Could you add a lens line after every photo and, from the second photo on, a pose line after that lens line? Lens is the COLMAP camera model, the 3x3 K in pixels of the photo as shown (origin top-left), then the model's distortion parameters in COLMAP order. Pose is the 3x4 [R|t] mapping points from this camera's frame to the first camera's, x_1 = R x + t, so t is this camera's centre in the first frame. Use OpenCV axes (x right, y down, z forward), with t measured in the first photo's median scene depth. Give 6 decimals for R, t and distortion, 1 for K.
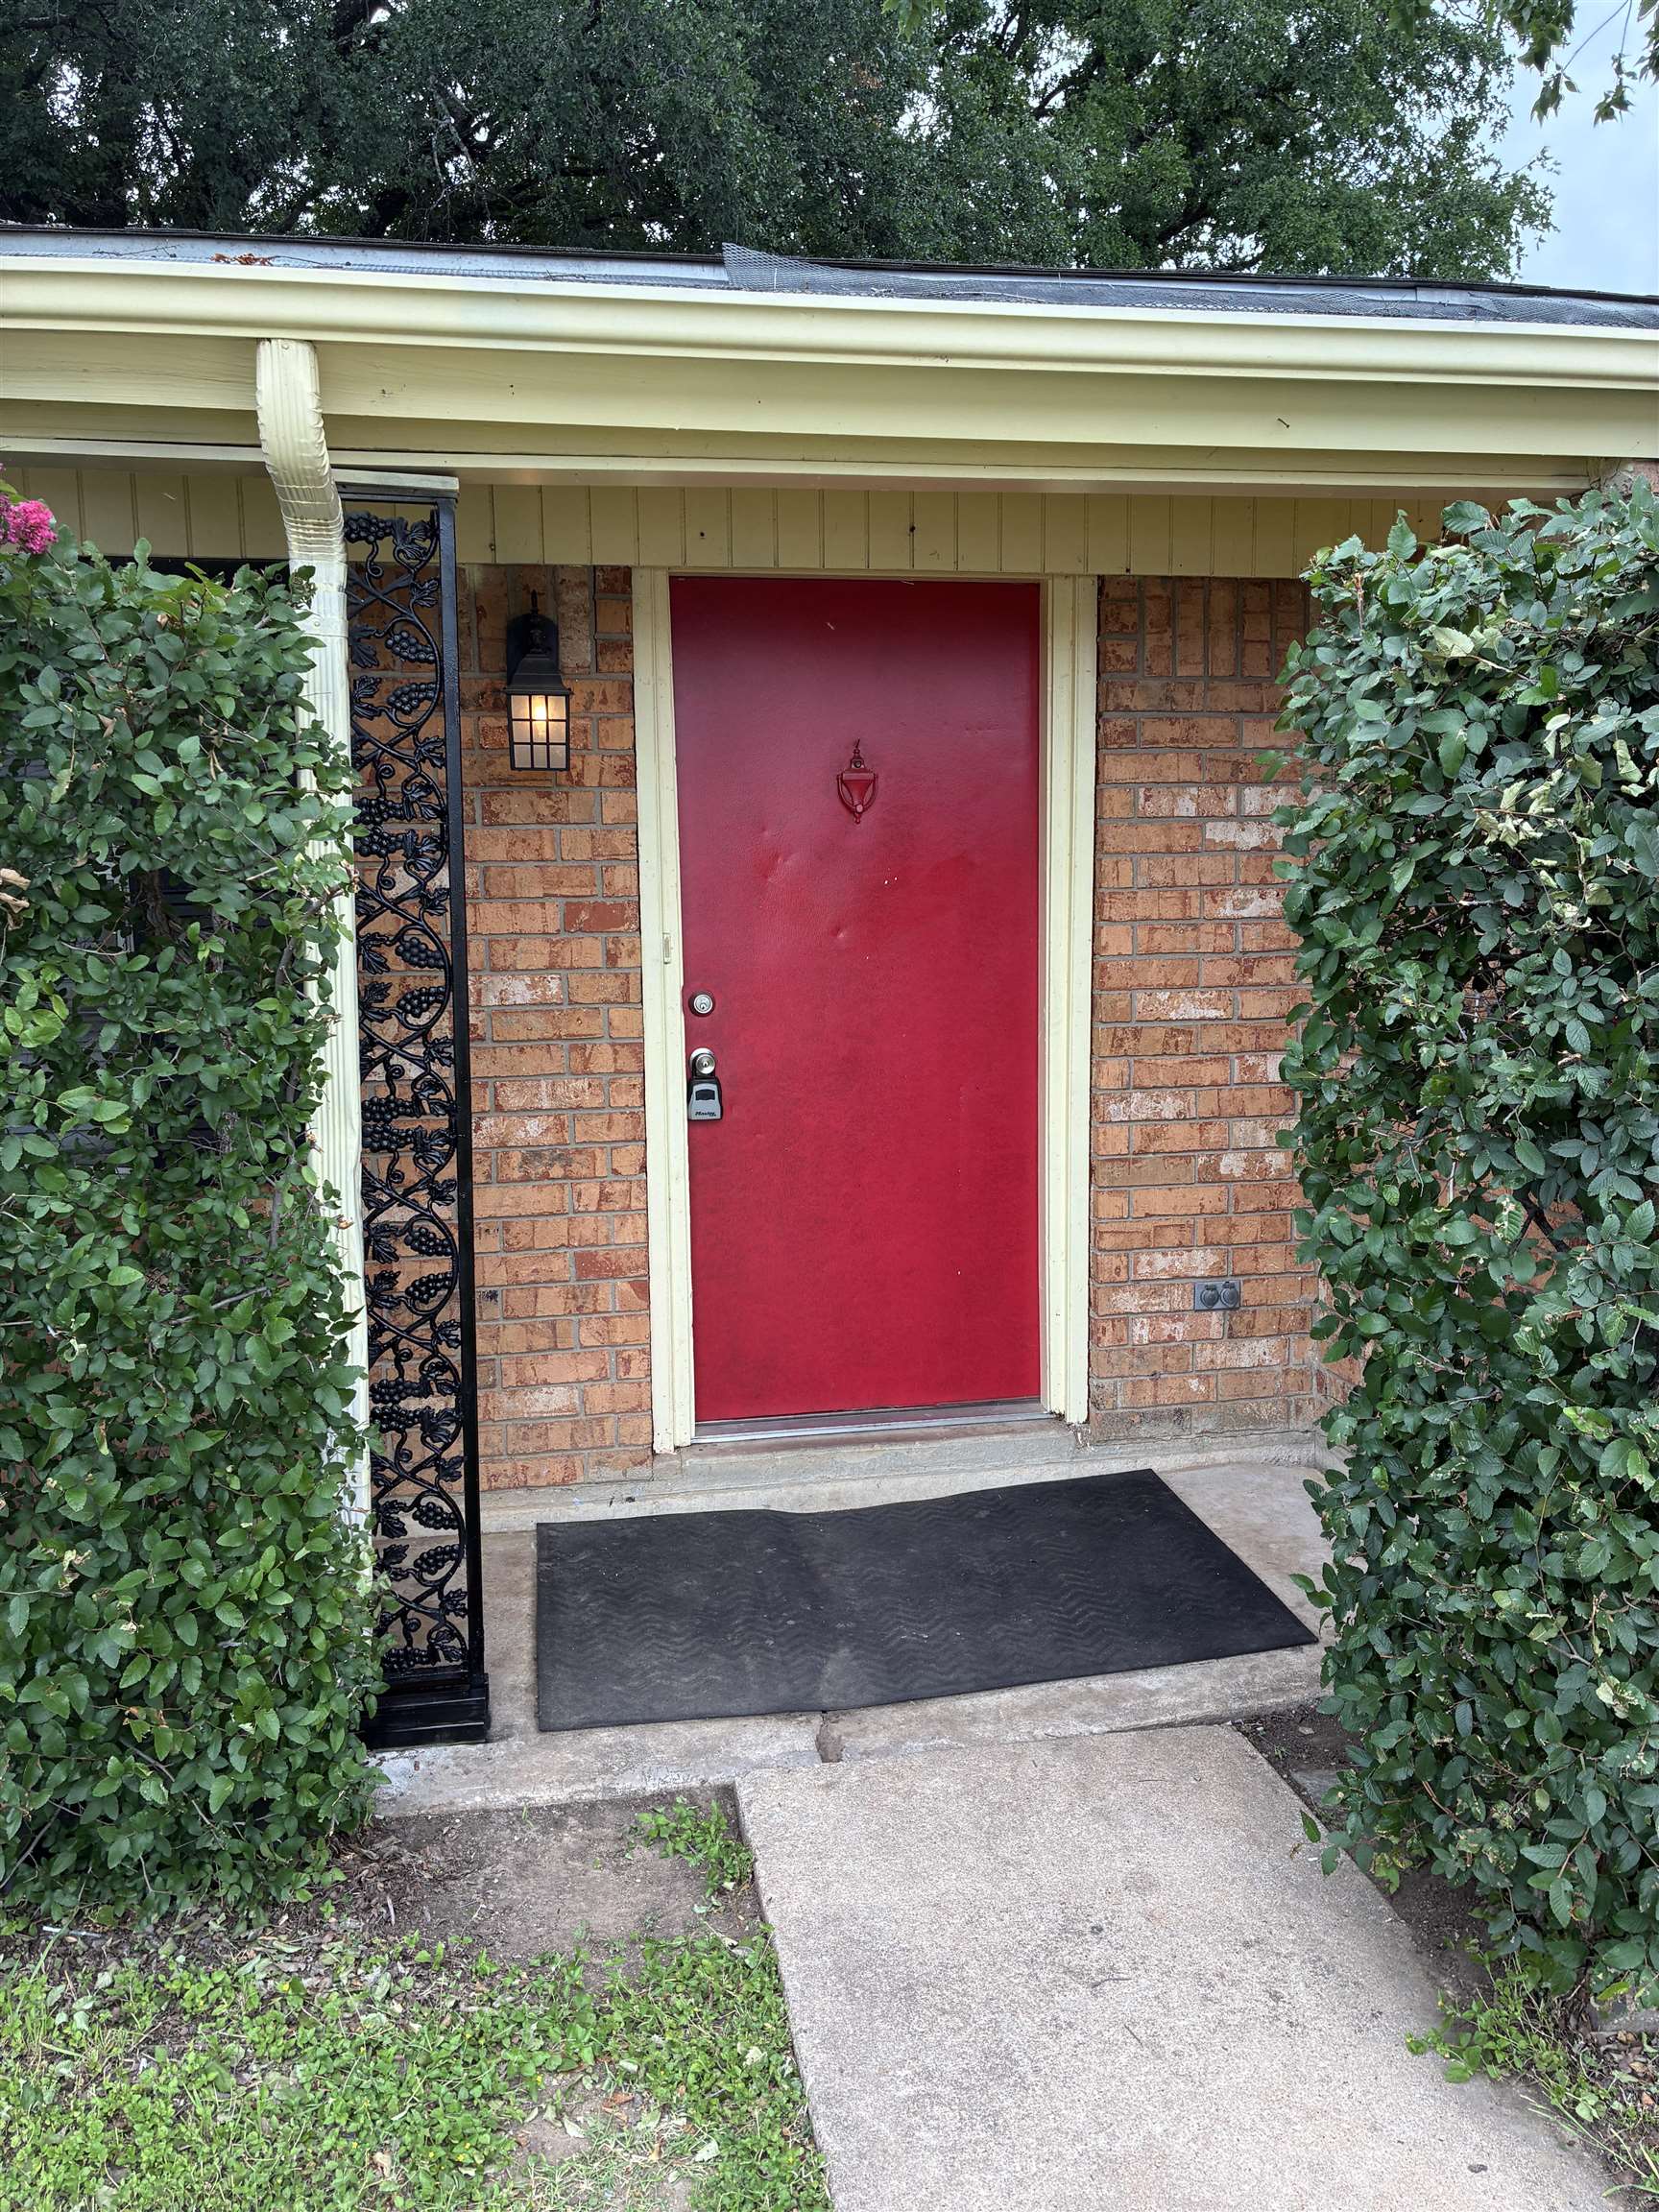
lens RADIAL K [[1667.8, 0, 829.7], [0, 1667.8, 1090.0], [0, 0, 1]] dist [0.058823, -0.071660]
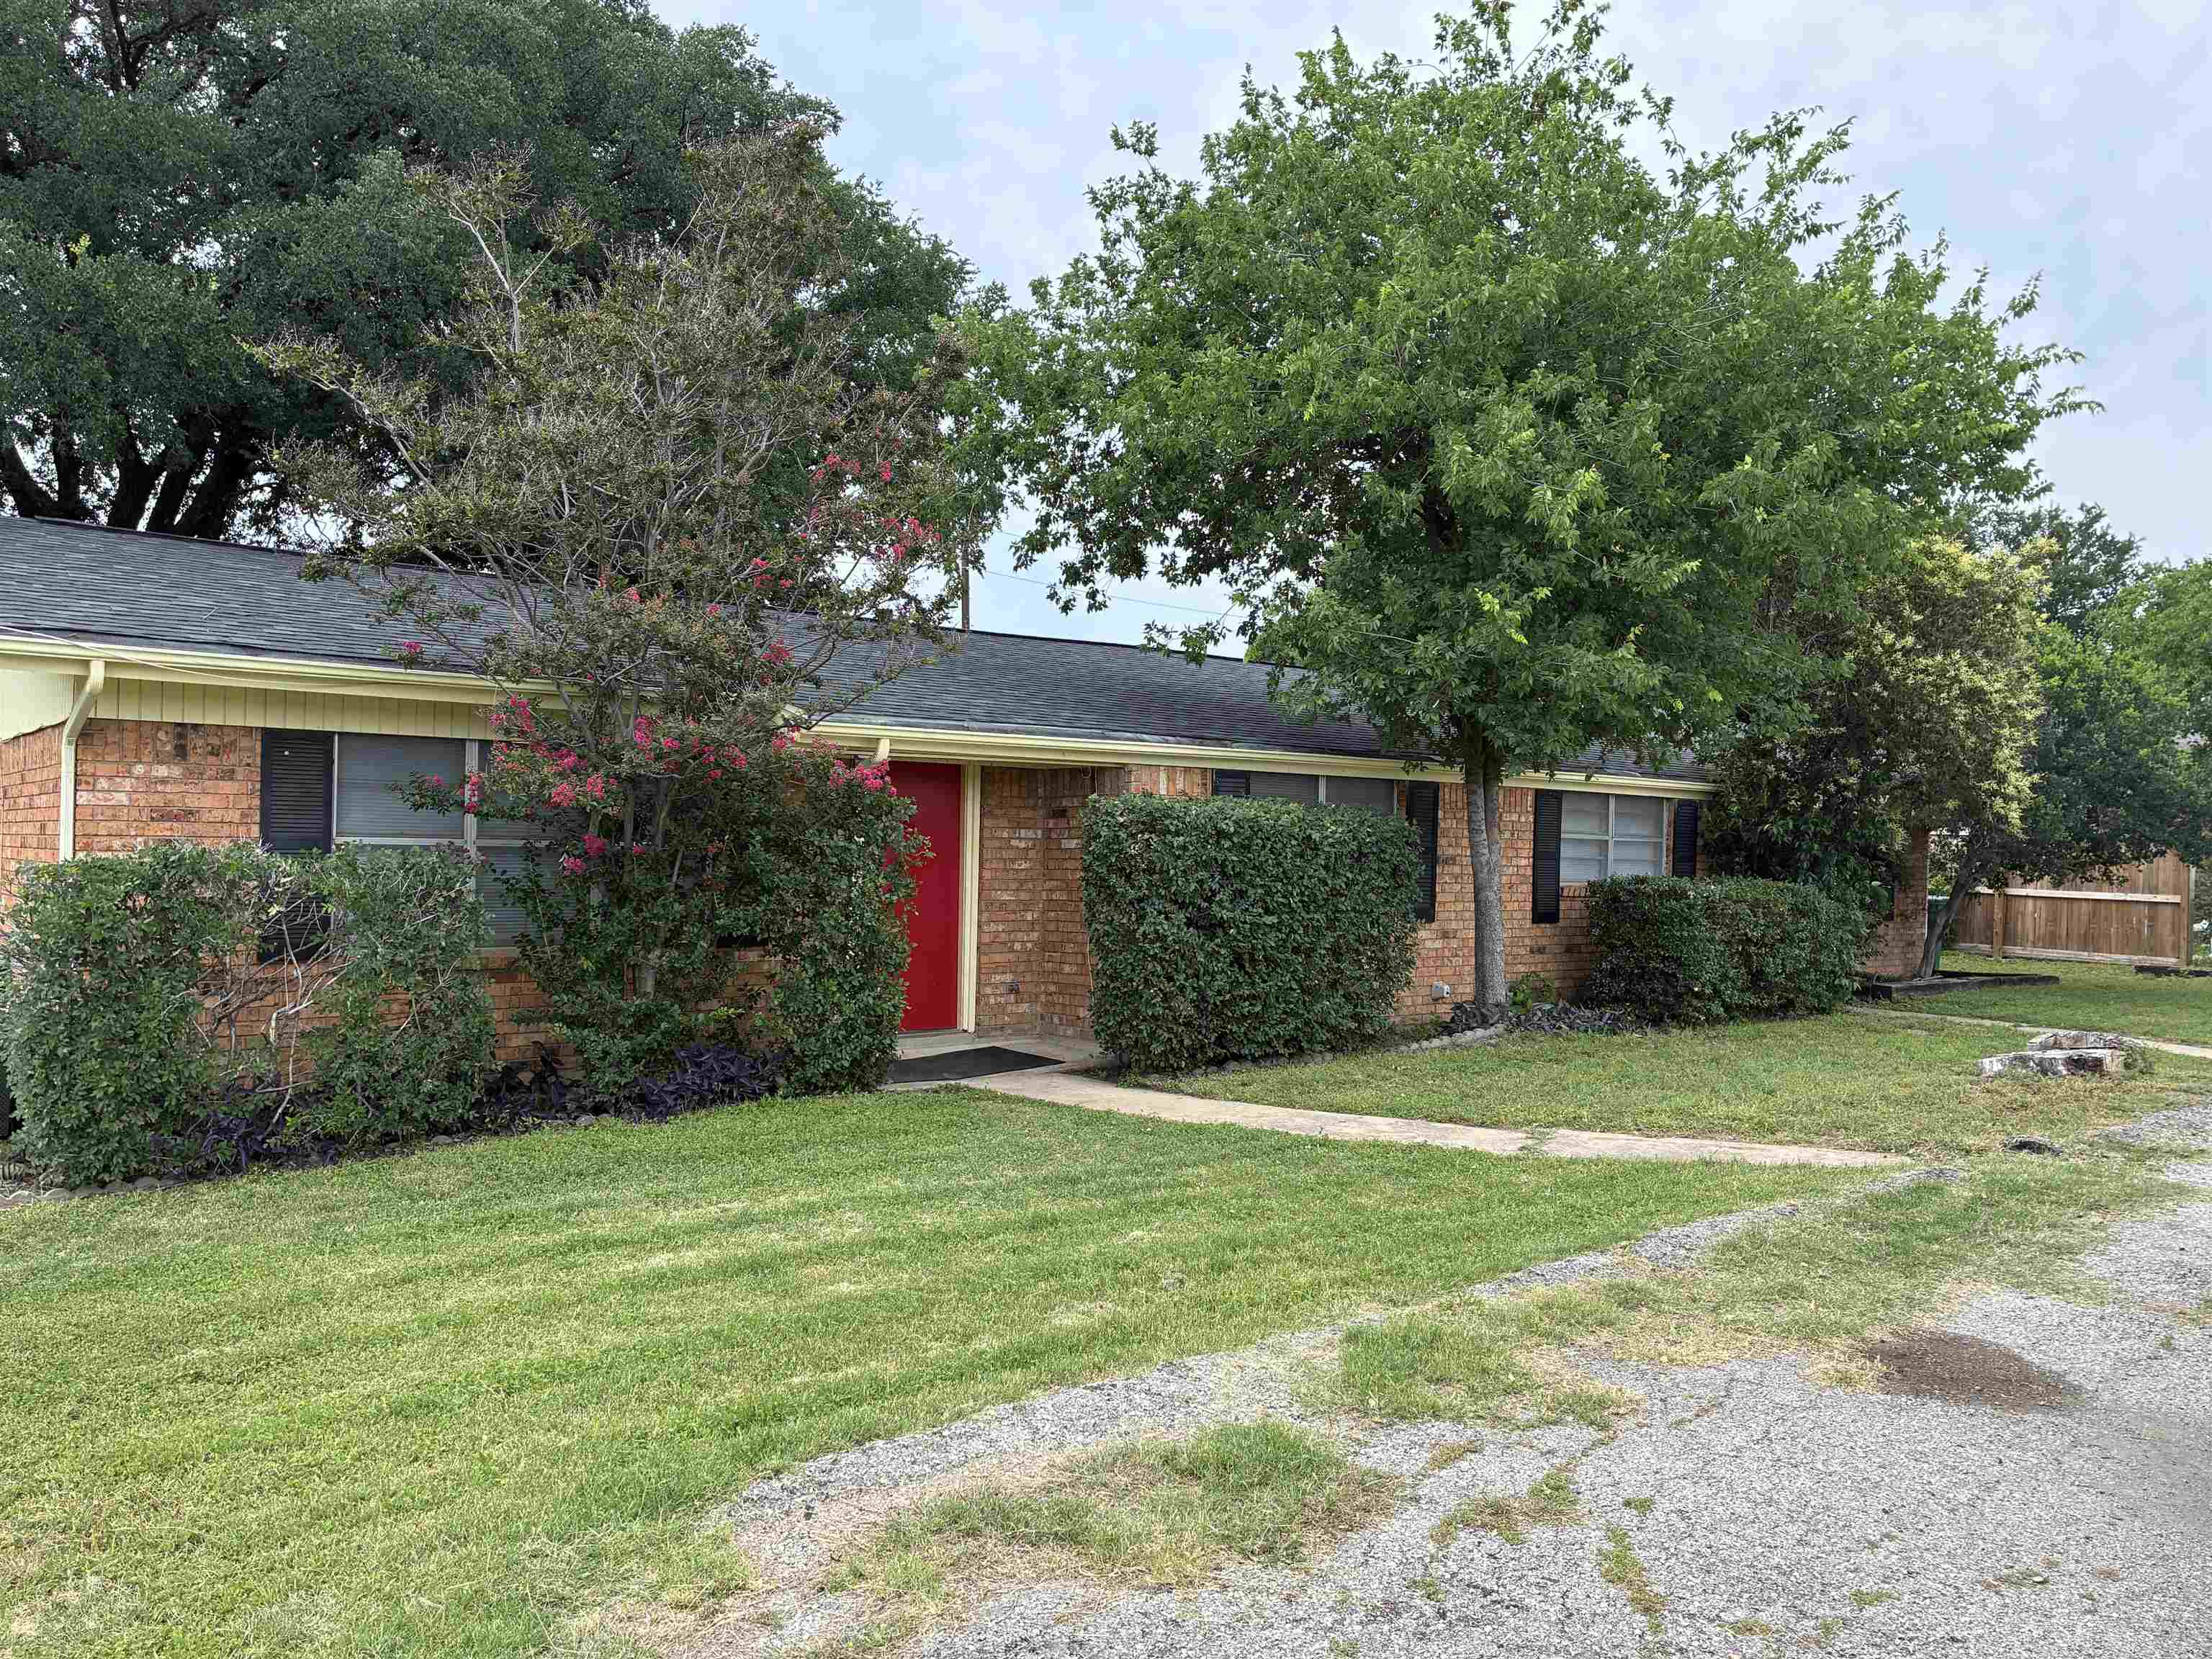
lens RADIAL K [[1667.8, 0, 1112.3], [0, 1667.8, 812.2], [0, 0, 1]] dist [0.058823, -0.071660]
pose [[0.868334, 0.037986, 0.494523, -1.224636], [0.034918, 0.989907, -0.137351, 0.243002], [-0.494749, 0.136534, 0.858244, -1.912579]]
